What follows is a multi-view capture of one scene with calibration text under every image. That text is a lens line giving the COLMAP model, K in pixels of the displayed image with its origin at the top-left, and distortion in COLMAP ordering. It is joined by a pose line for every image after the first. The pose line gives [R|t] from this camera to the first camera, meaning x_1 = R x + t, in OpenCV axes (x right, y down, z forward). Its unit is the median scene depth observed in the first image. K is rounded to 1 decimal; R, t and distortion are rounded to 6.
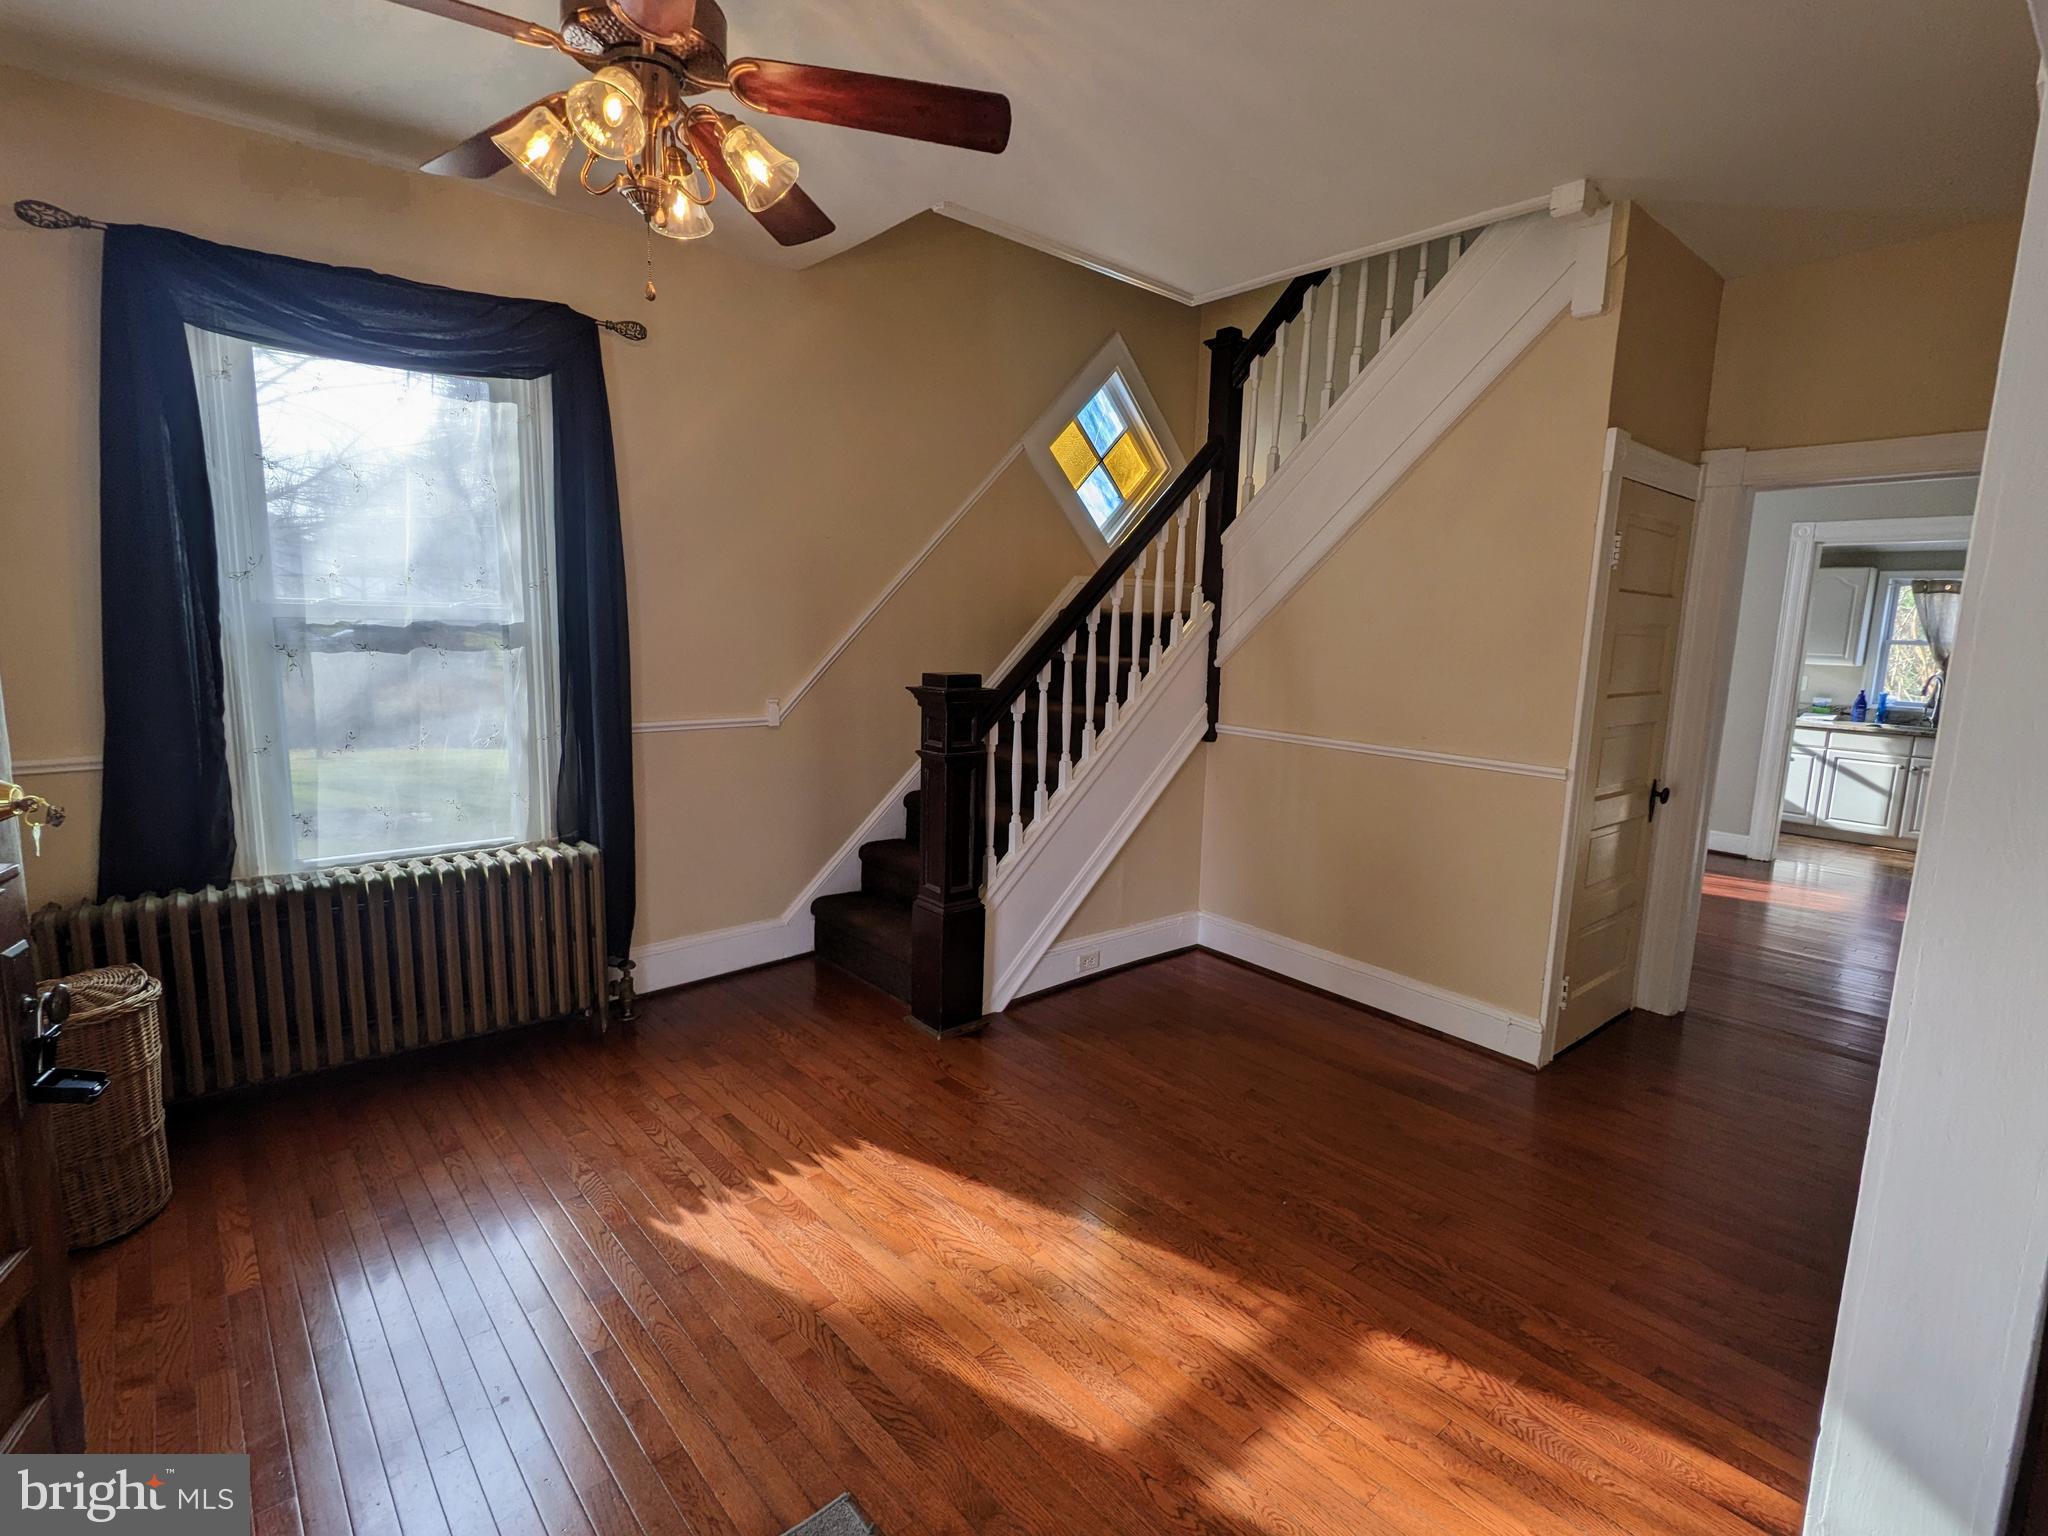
lens RADIAL K [[989.1, 0, 1030.7], [0, 989.1, 764.7], [0, 0, 1]] dist [-0.002492, 0.003448]
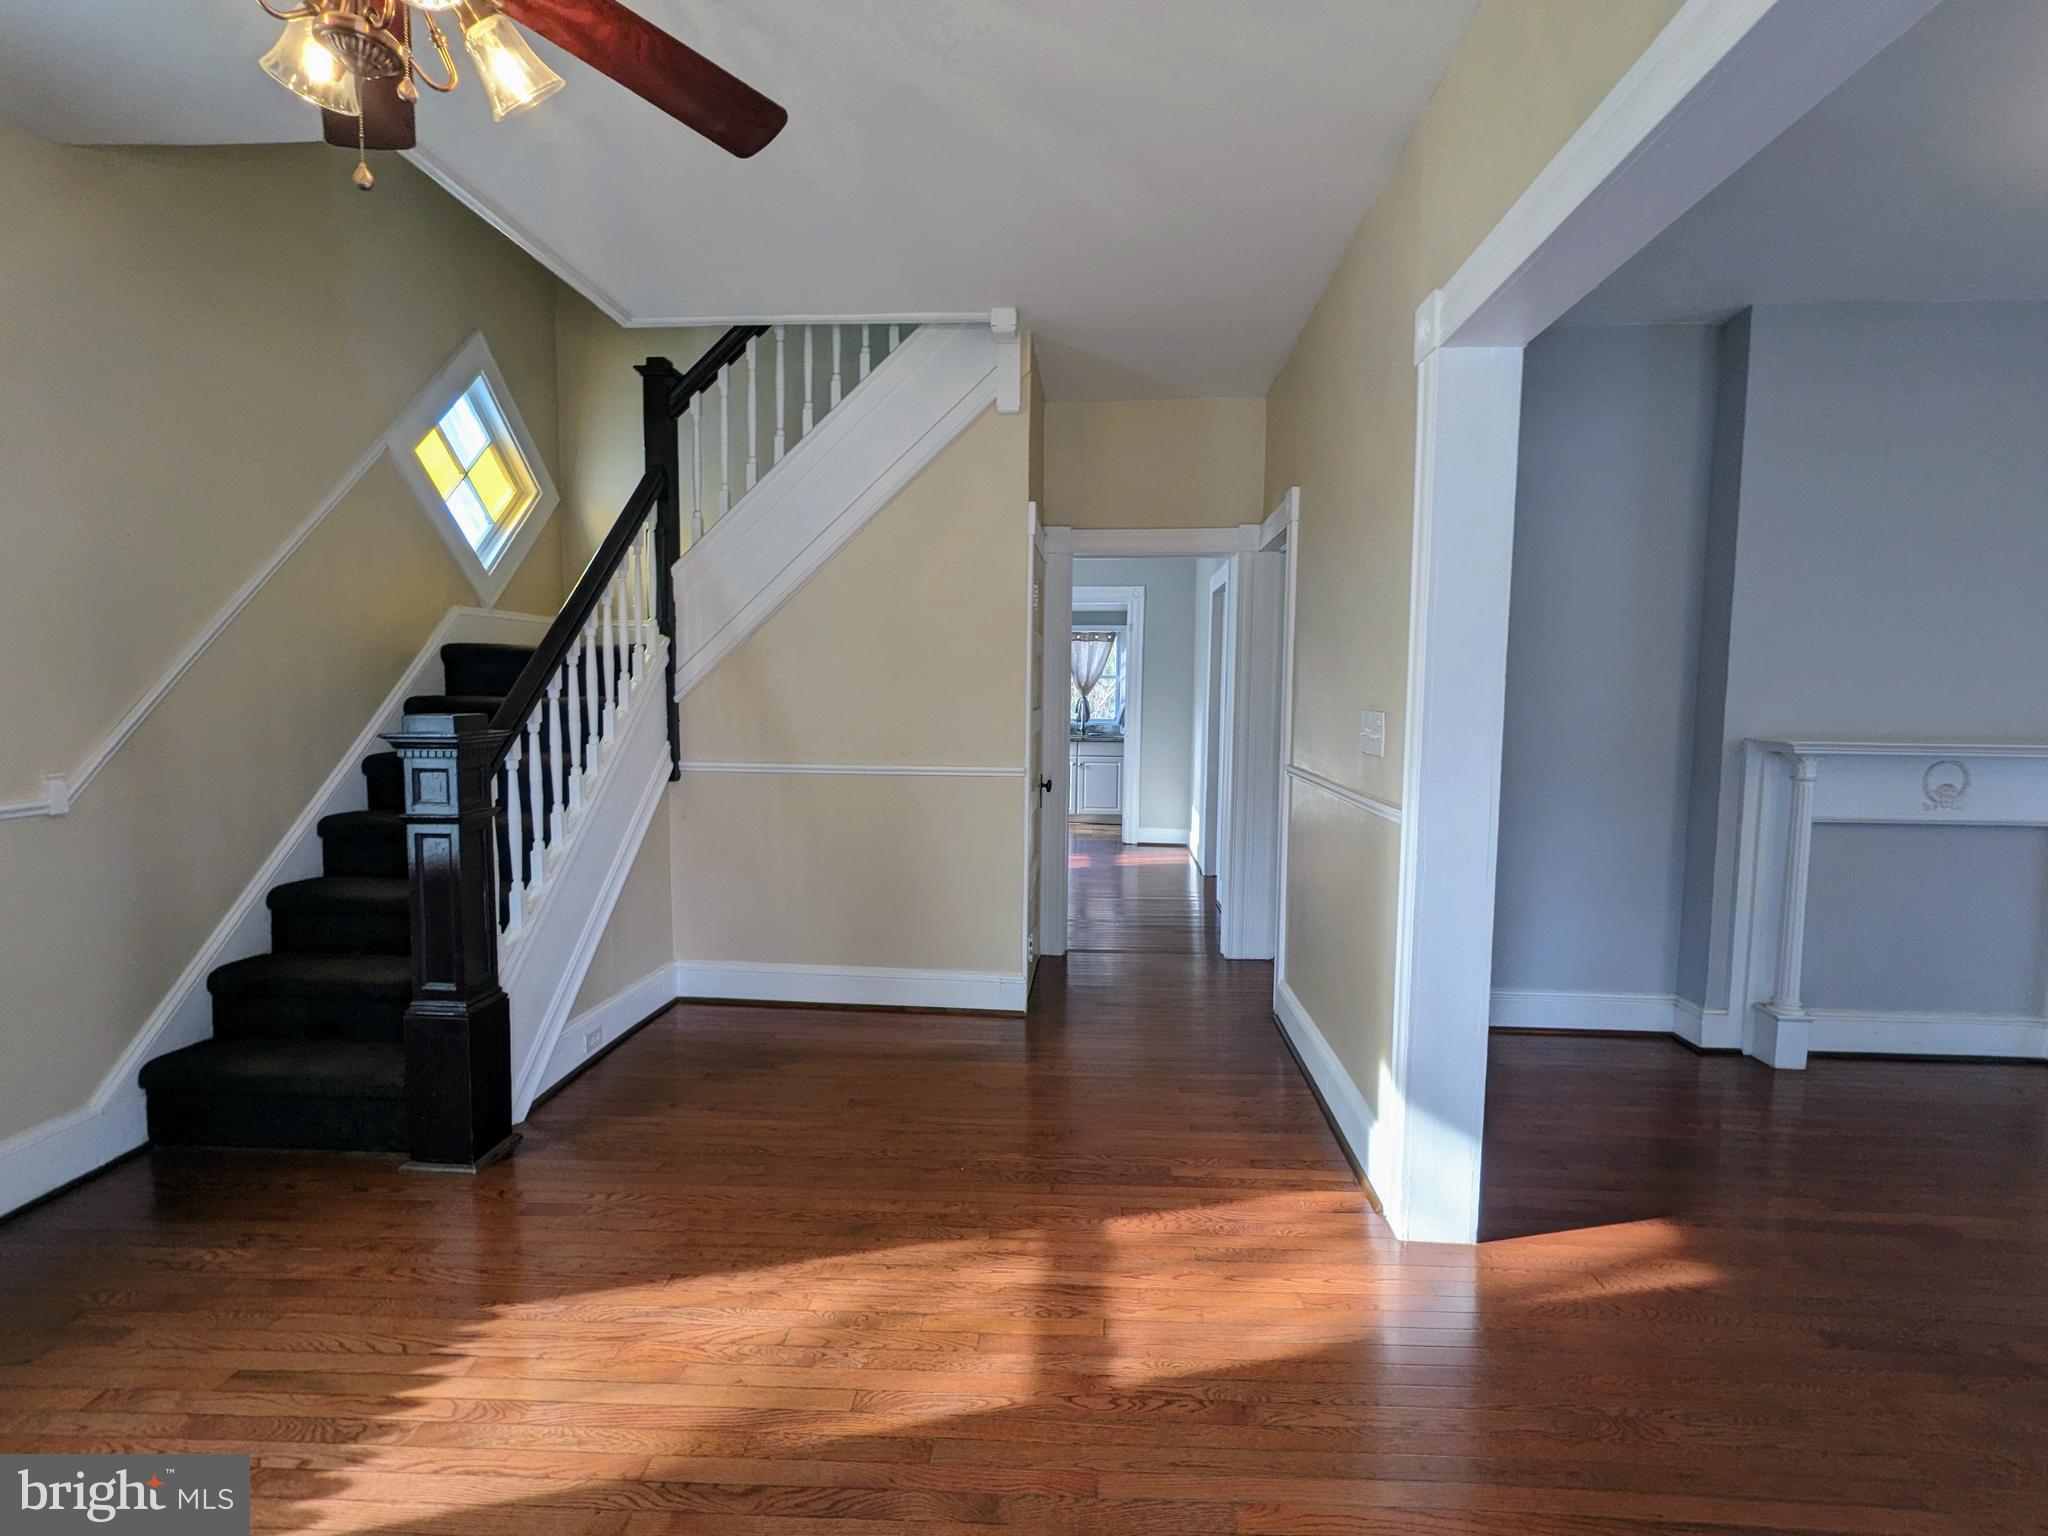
lens RADIAL K [[989.1, 0, 1044.7], [0, 989.1, 767.2], [0, 0, 1]] dist [-0.002492, 0.003448]
pose [[0.700305, -0.079653, 0.709386, -0.345550], [0.117485, 0.993065, -0.004476, 0.012996], [-0.704109, 0.086476, 0.704806, 0.101279]]
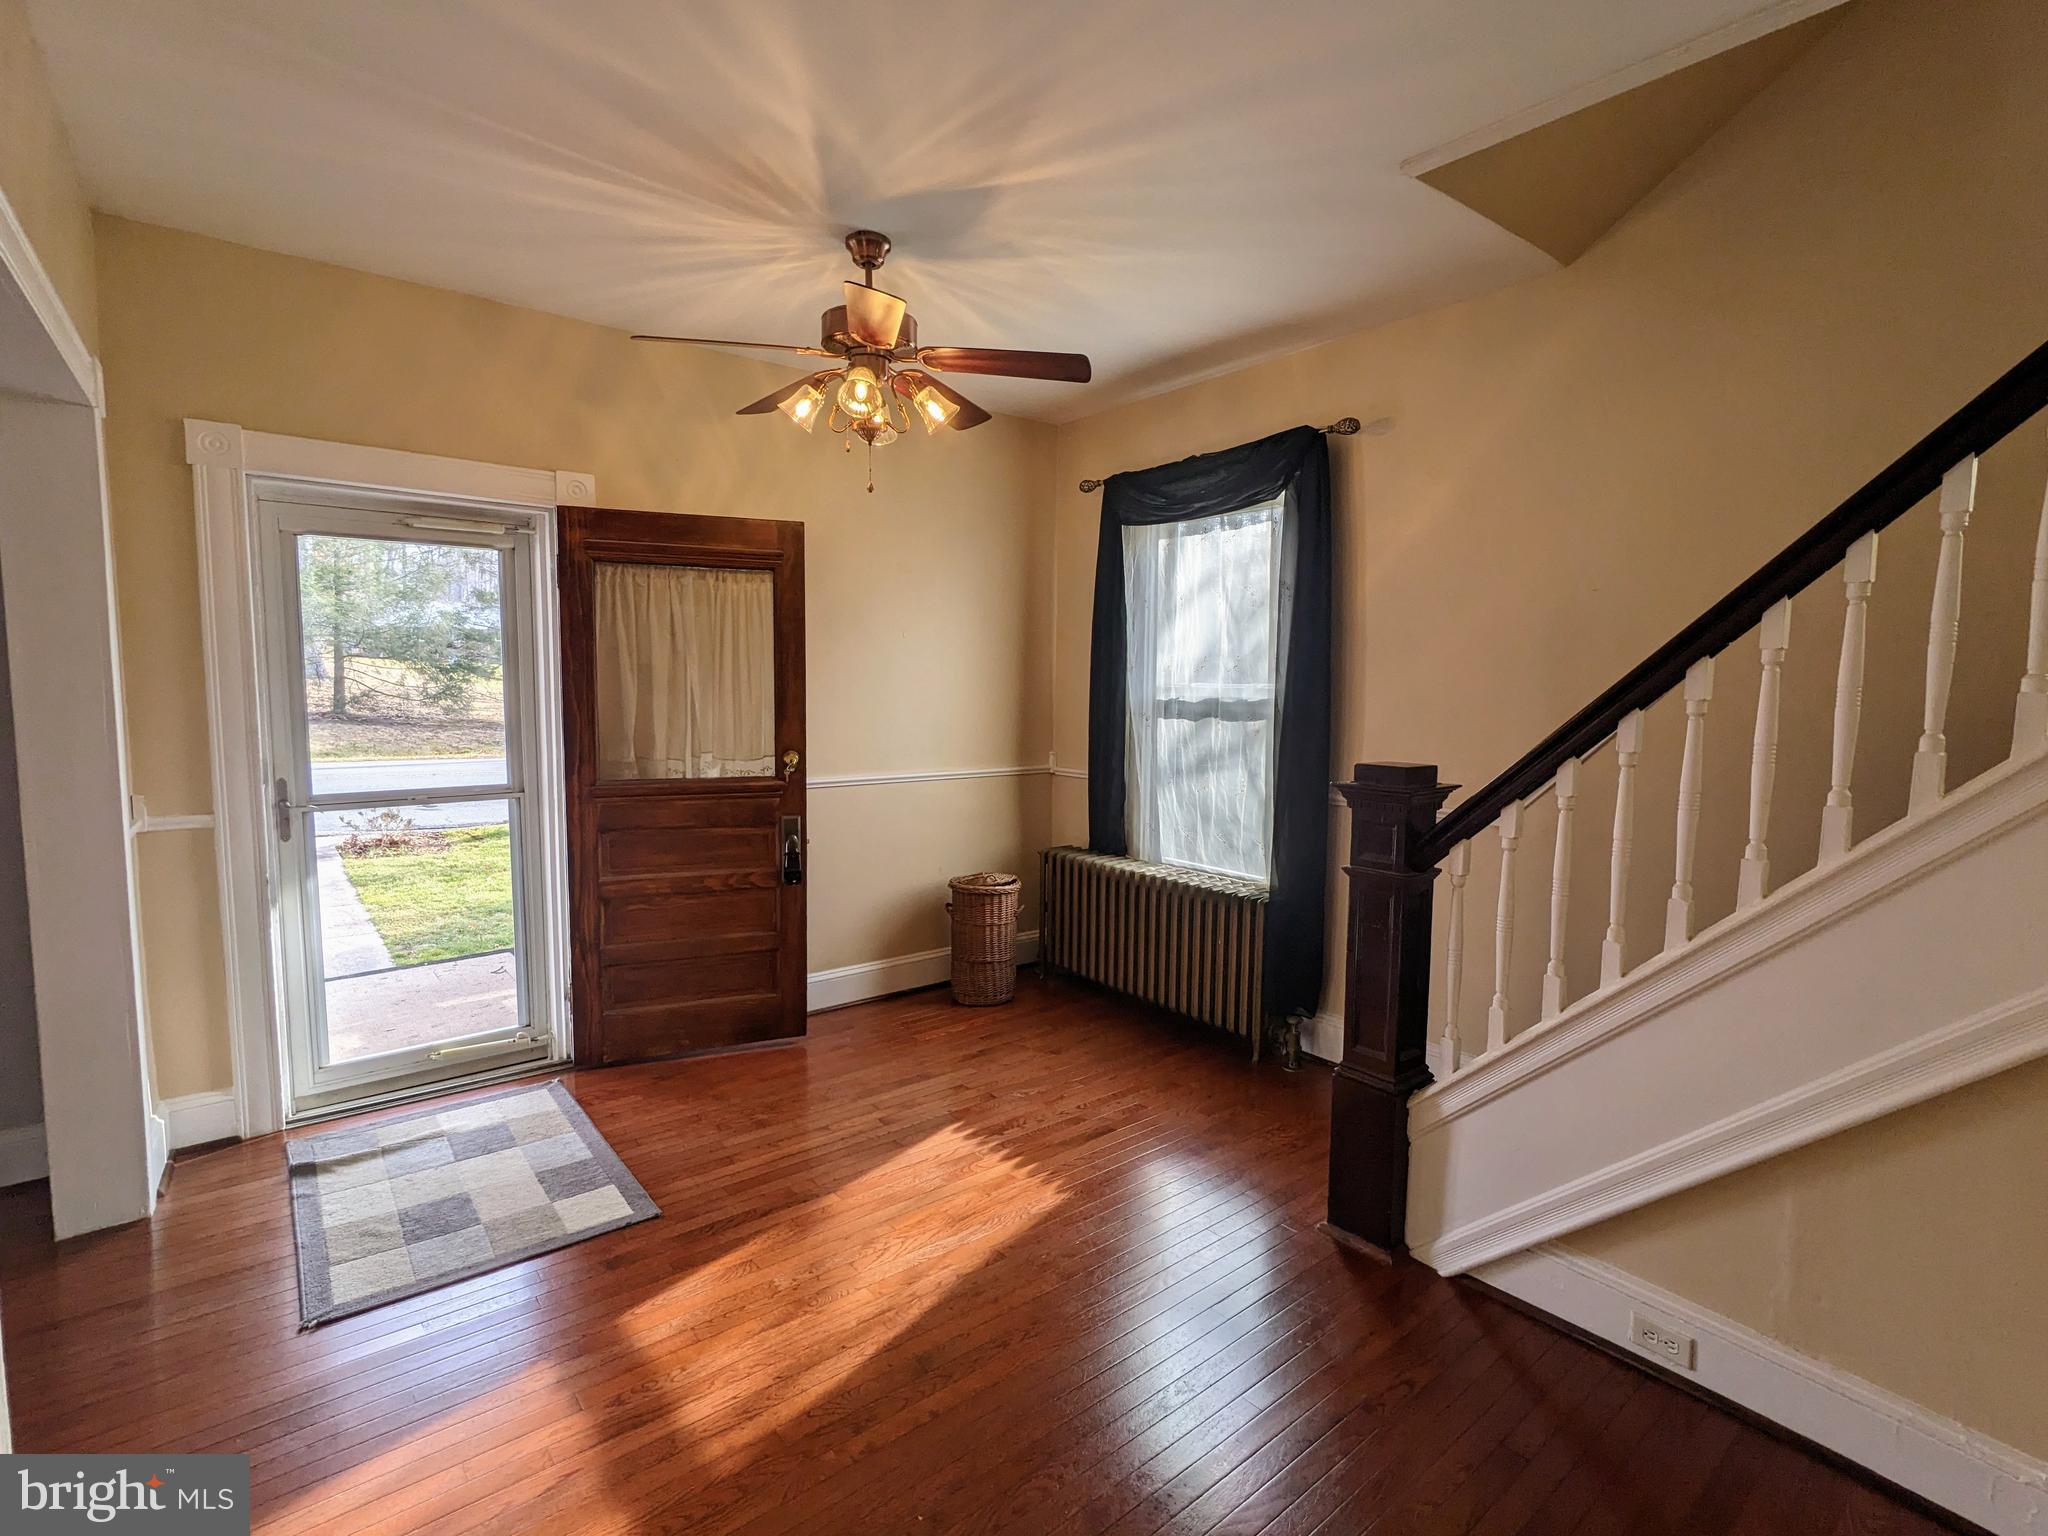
lens RADIAL K [[989.1, 0, 1063.1], [0, 989.1, 771.8], [0, 0, 1]] dist [-0.002492, 0.003448]
pose [[-0.020977, 0.073447, -0.997078, 0.744939], [-0.158426, 0.984453, 0.075850, -0.117736], [0.987148, 0.159554, -0.009015, 0.836047]]
